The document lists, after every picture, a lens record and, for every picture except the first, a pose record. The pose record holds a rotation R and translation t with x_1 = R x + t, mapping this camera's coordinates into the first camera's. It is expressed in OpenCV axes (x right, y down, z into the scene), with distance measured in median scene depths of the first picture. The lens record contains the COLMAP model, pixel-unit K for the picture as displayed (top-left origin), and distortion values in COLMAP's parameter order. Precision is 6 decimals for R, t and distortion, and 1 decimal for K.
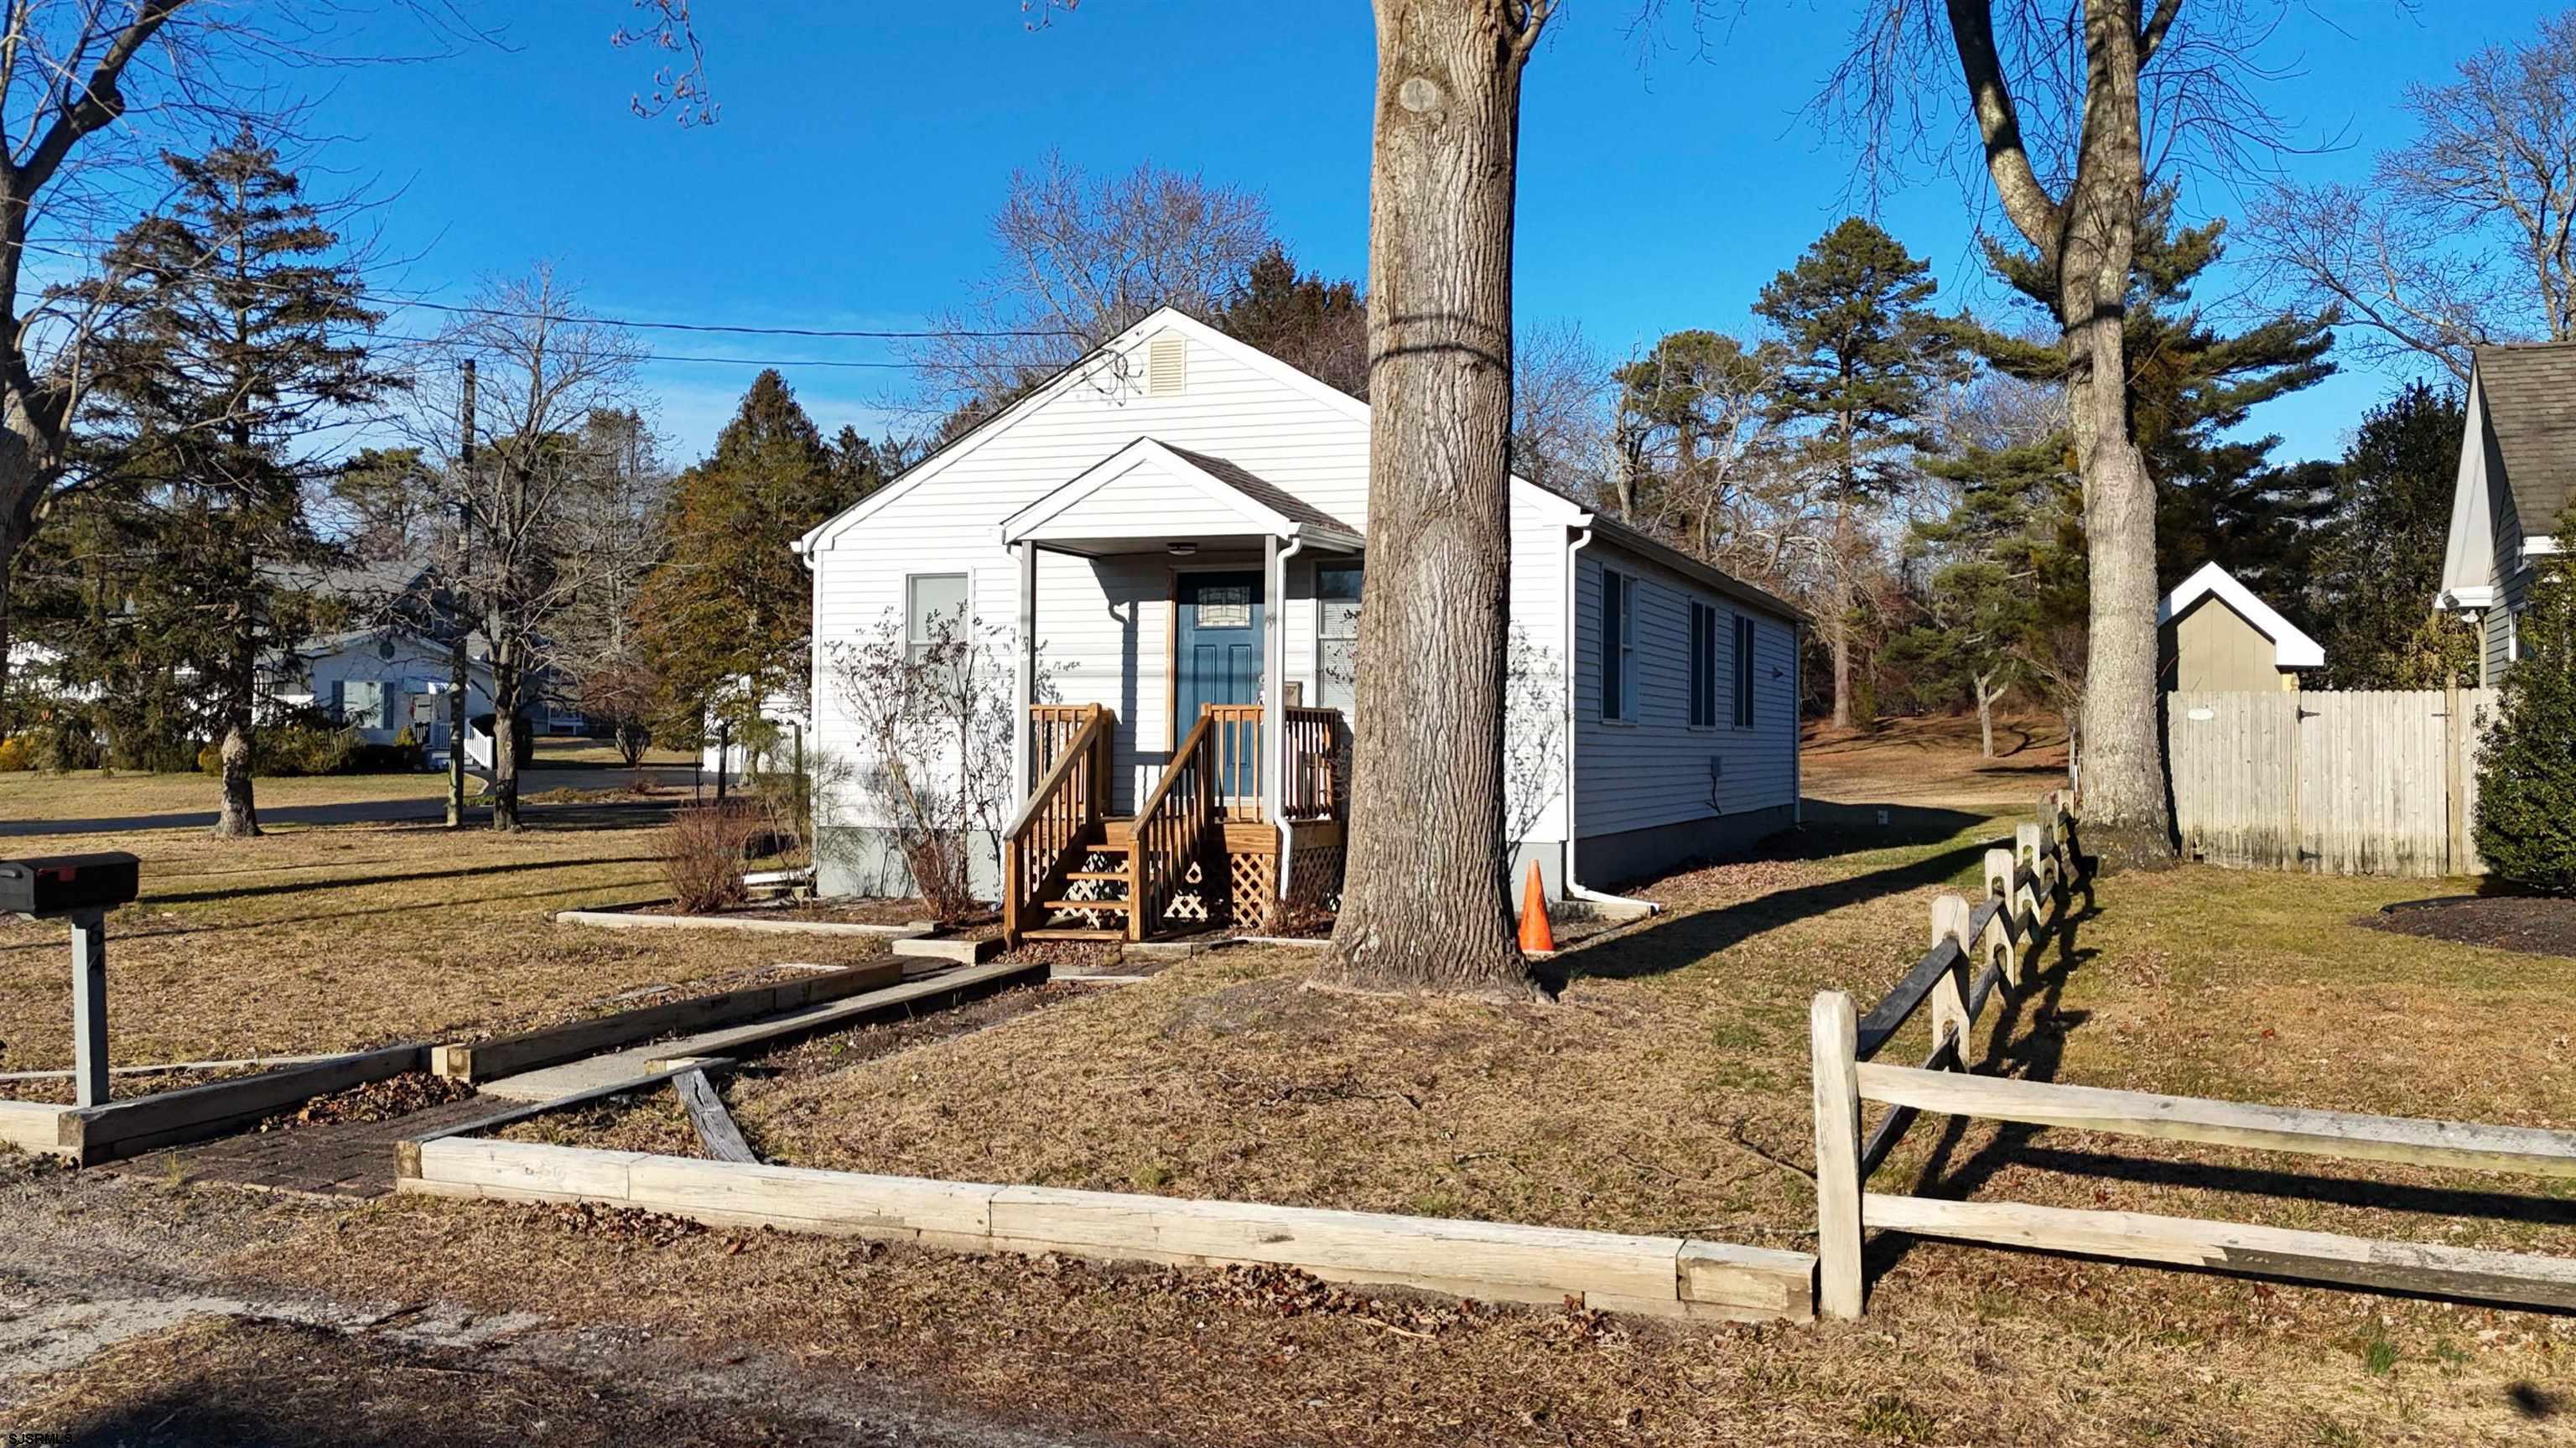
lens RADIAL K [[1888.8, 0, 1273.9], [0, 1888.8, 752.3], [0, 0, 1]] dist [0.050140, -0.009819]
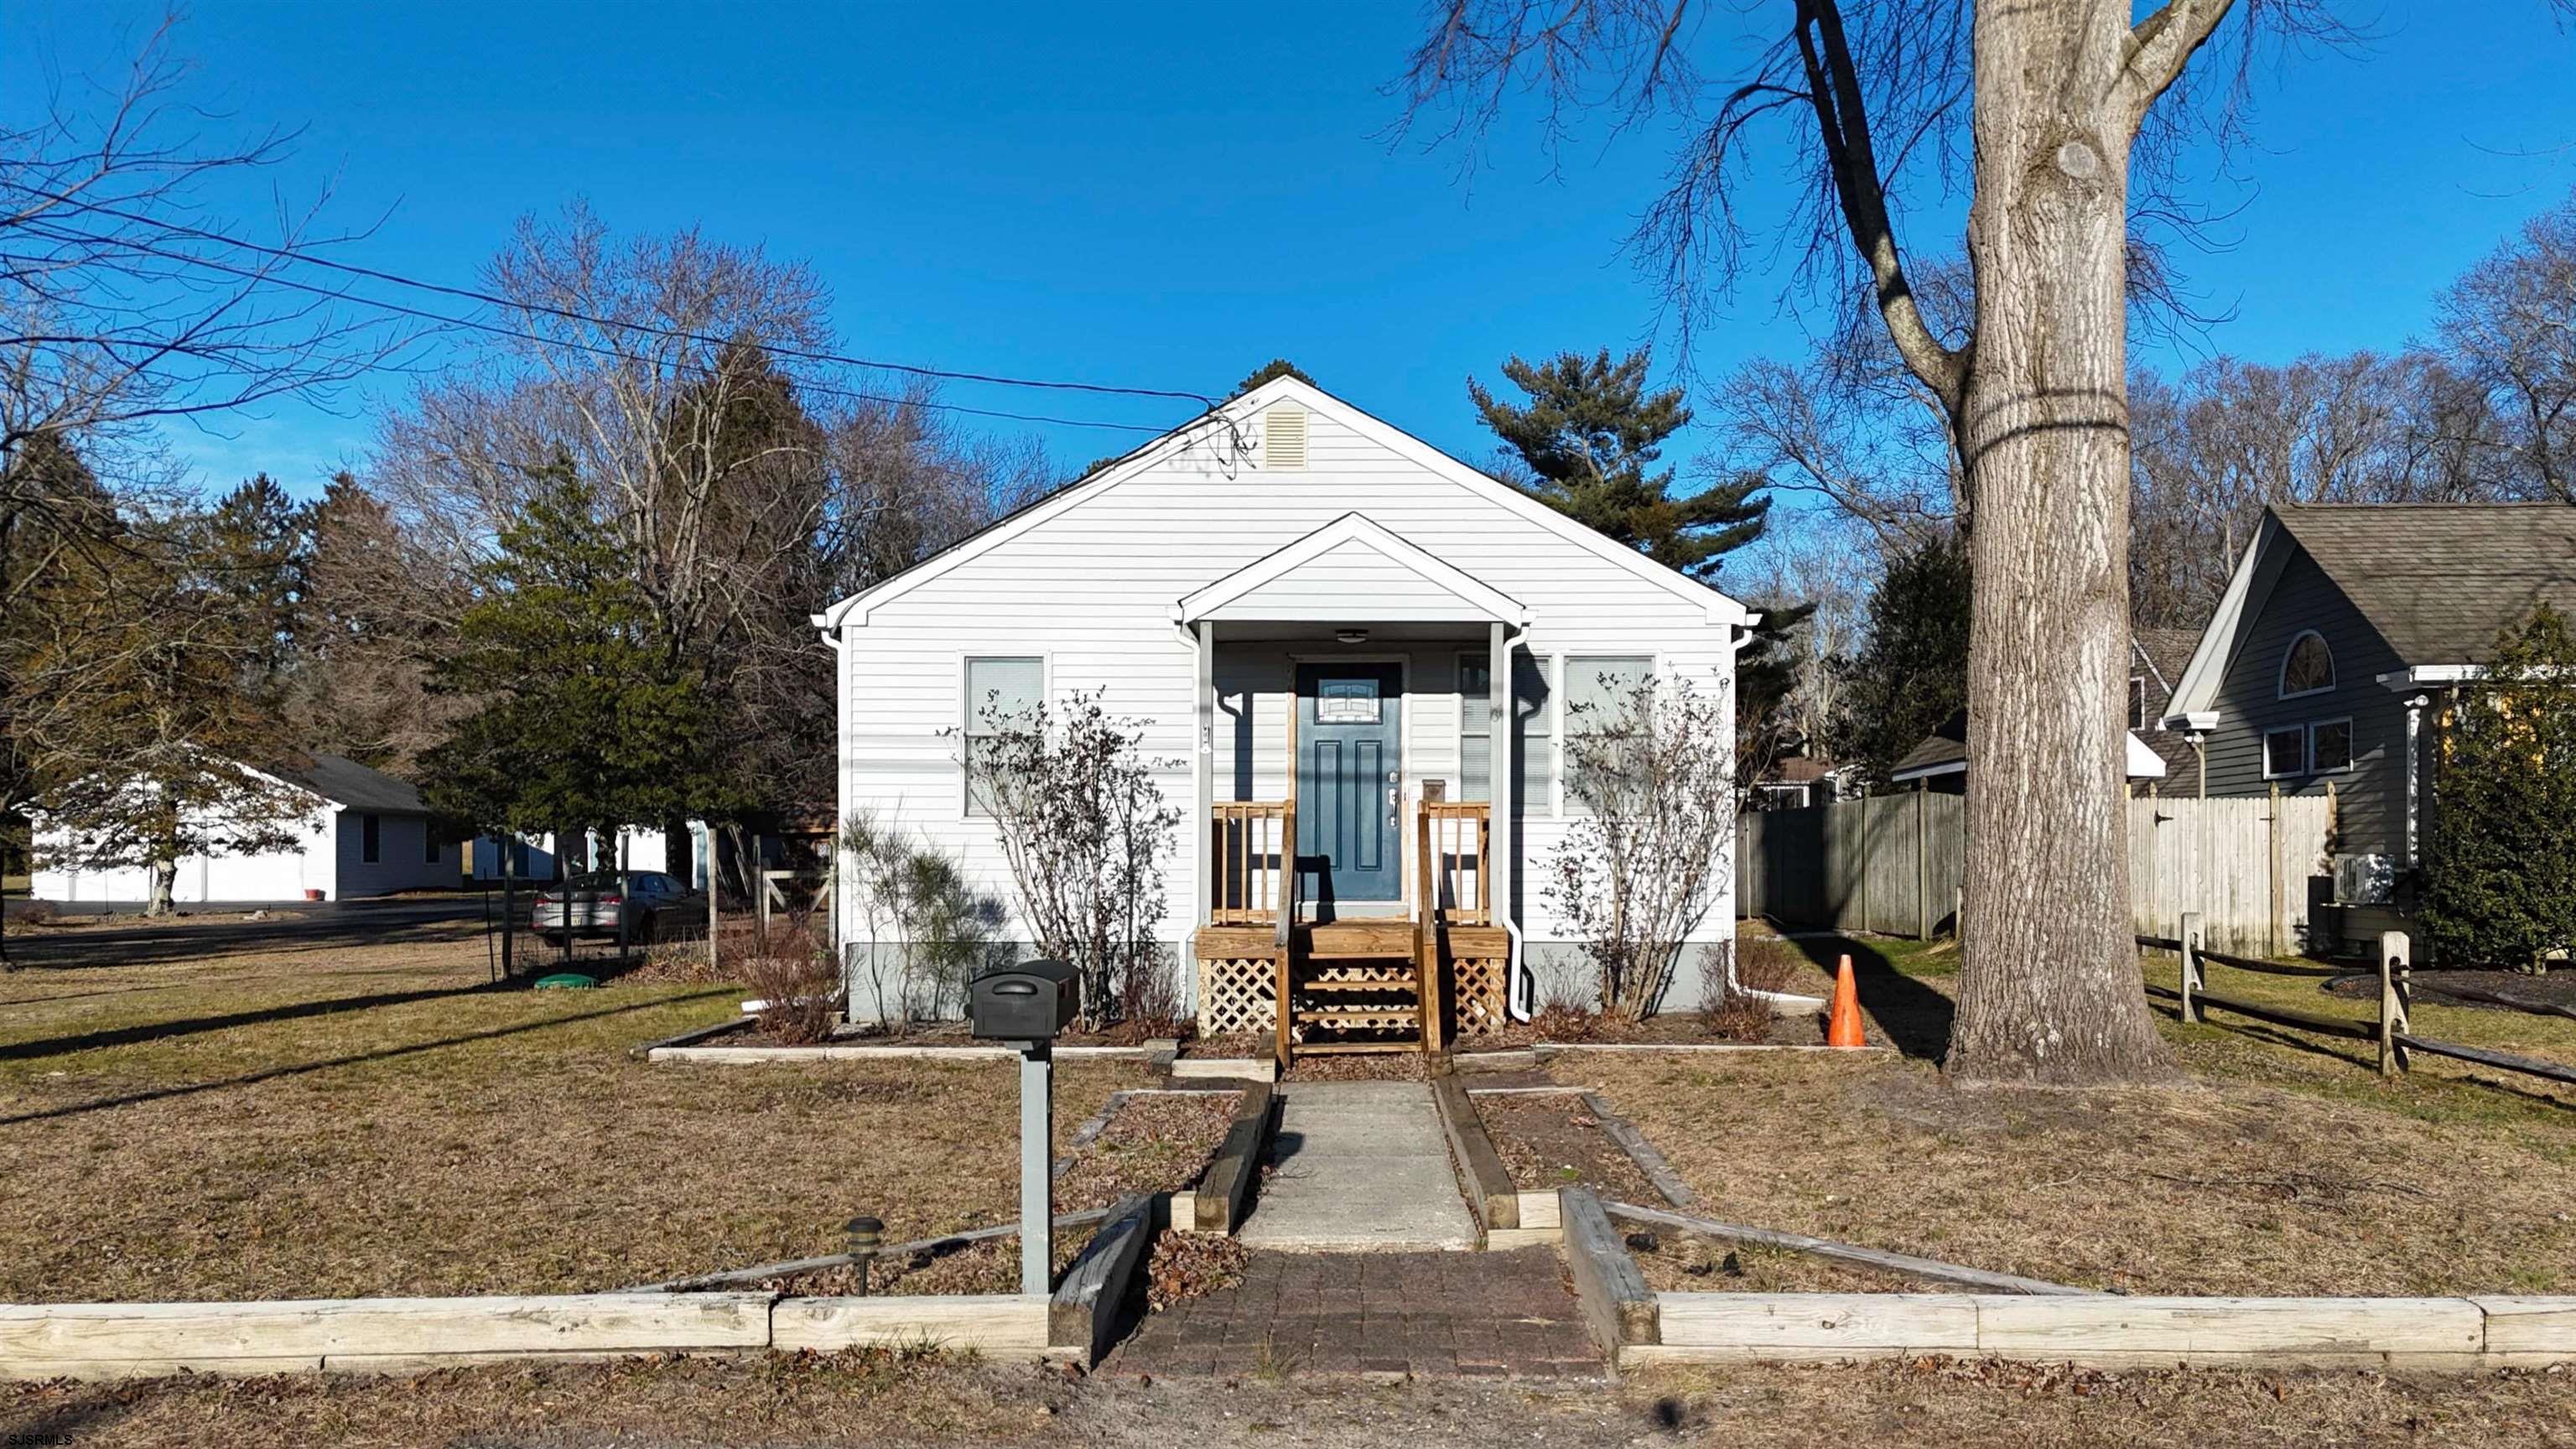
lens RADIAL K [[1888.9, 0, 1321.3], [0, 1888.9, 889.1], [0, 0, 1]] dist [0.050140, -0.009819]
pose [[0.941586, -0.010816, 0.336600, -0.353980], [0.008130, 0.999923, 0.009388, 0.007852], [-0.336675, -0.006103, 0.941601, 0.118048]]
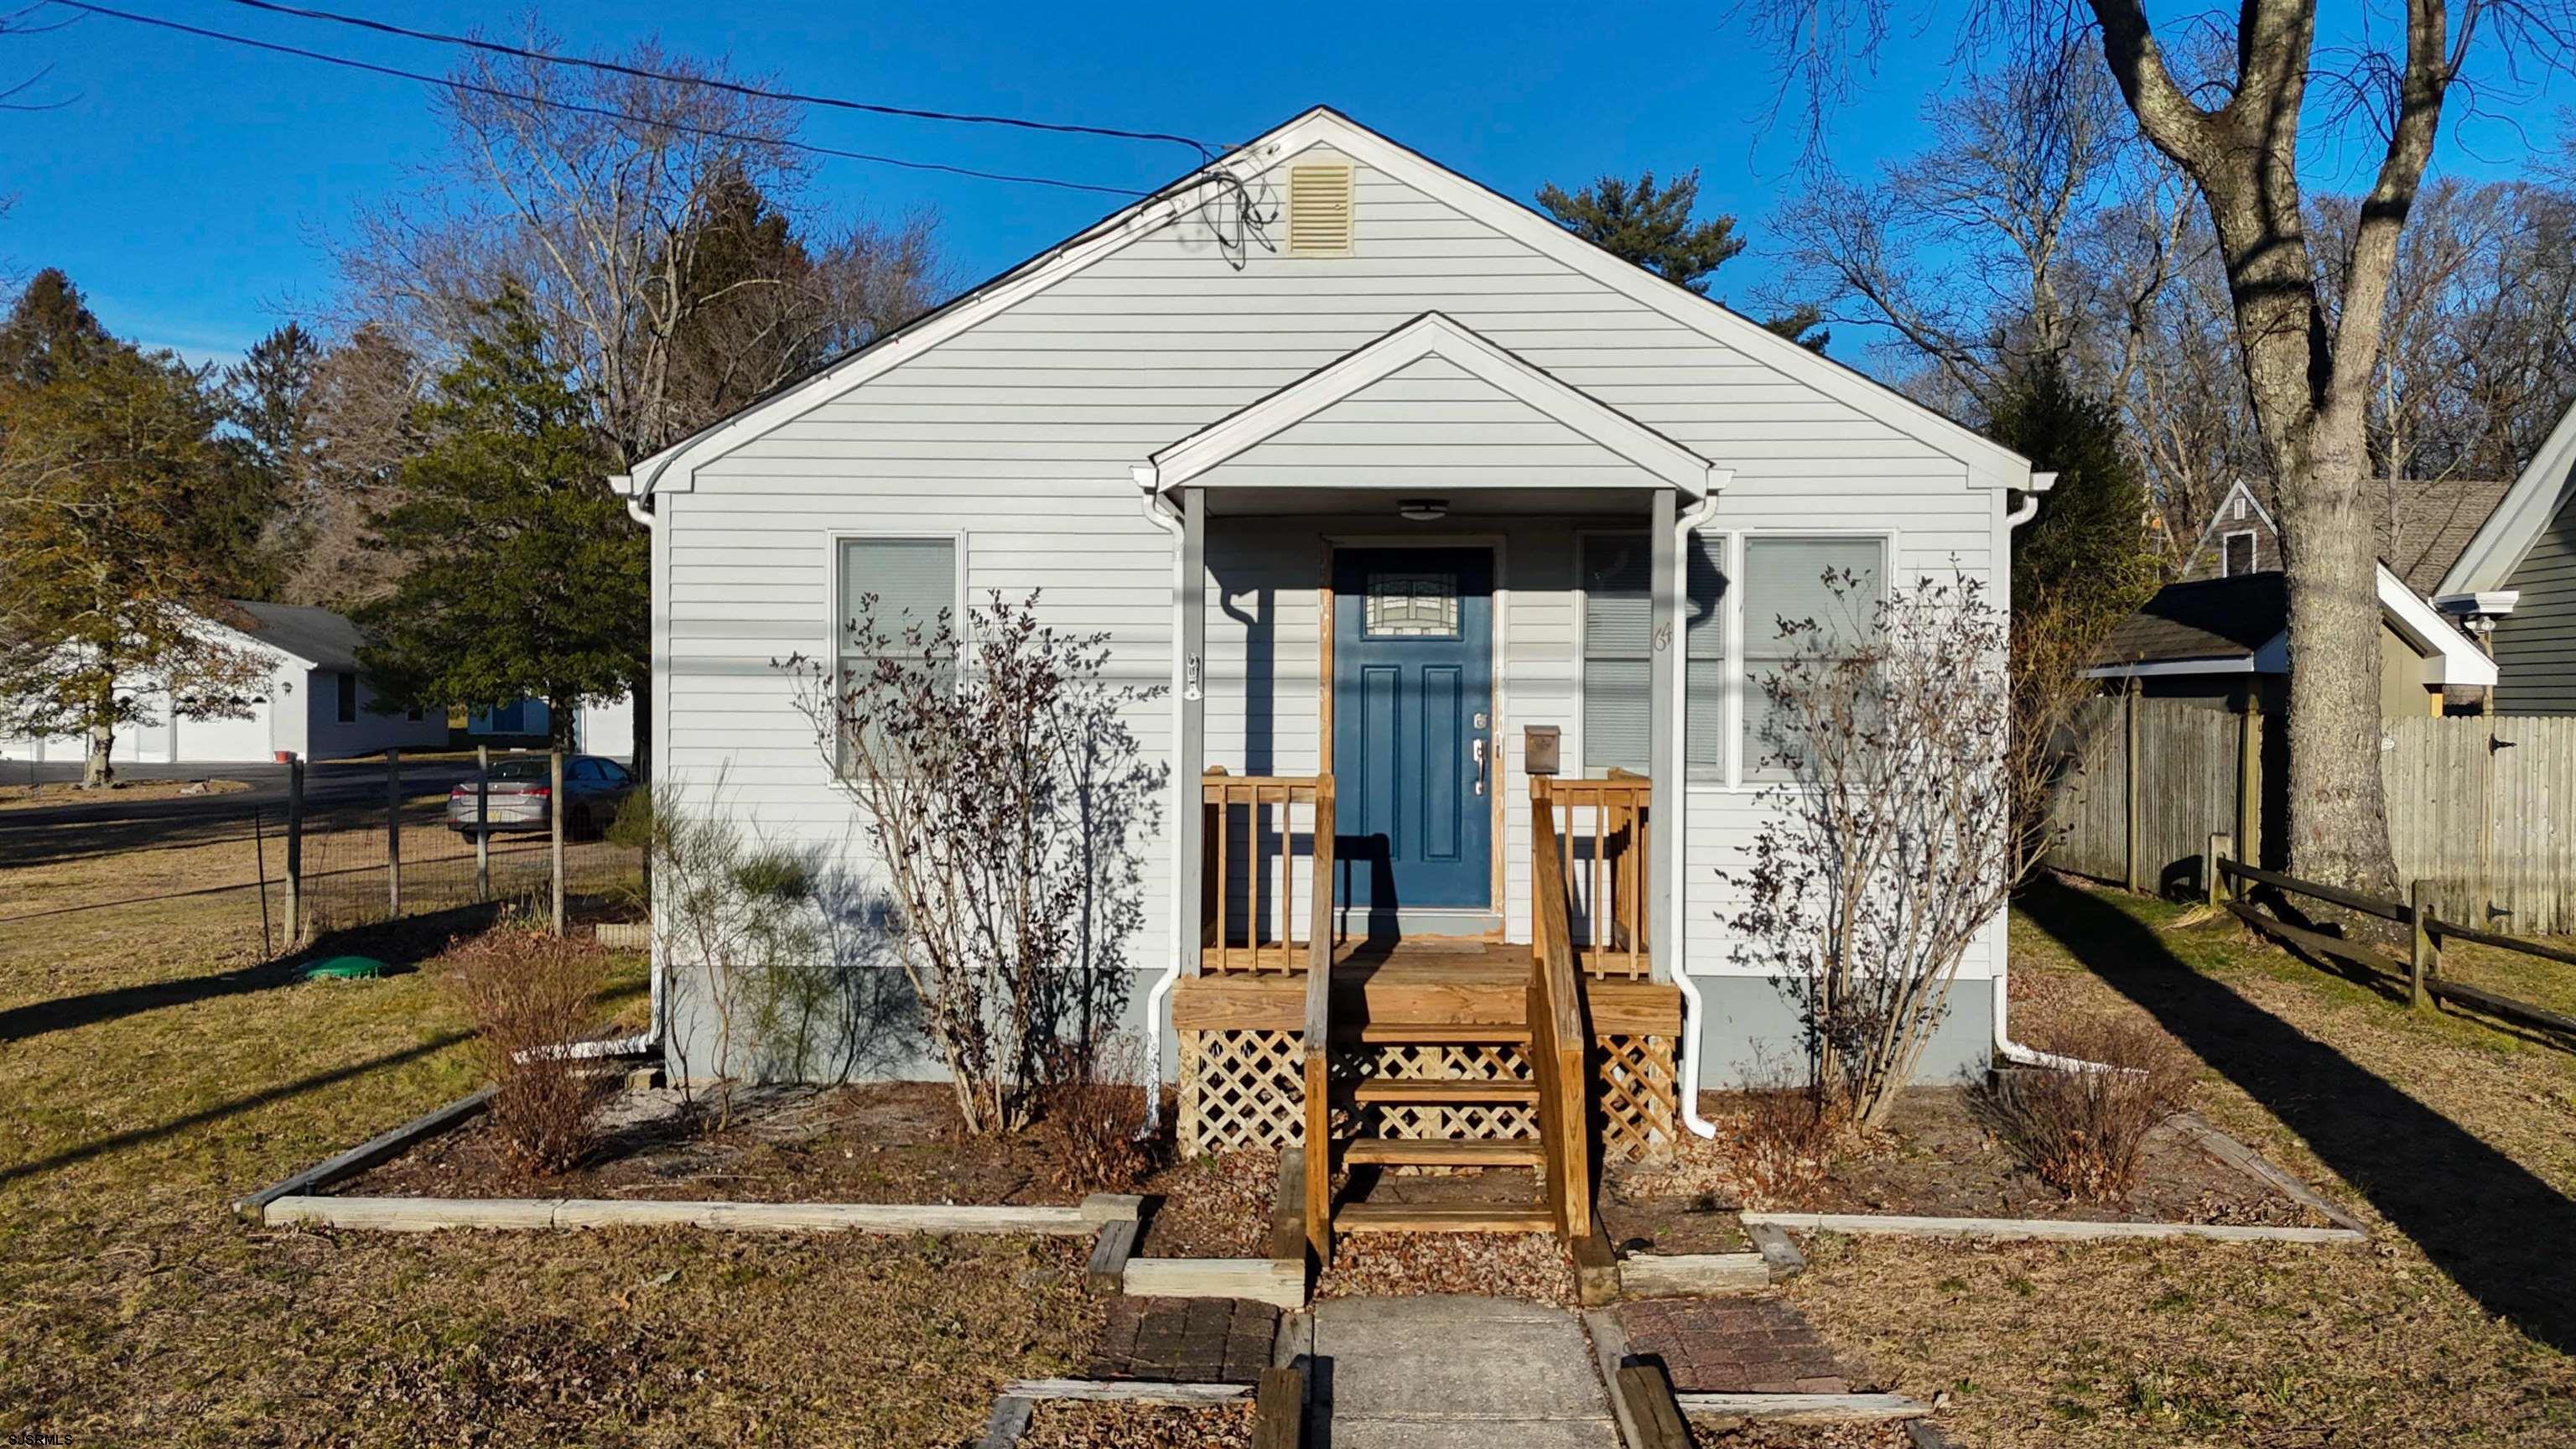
lens RADIAL K [[1888.9, 0, 1264.8], [0, 1888.9, 778.1], [0, 0, 1]] dist [0.050140, -0.009819]
pose [[0.953090, -0.013001, 0.302407, -0.261376], [0.003713, 0.999504, 0.031266, -0.038320], [-0.302664, -0.028677, 0.952666, 0.412159]]
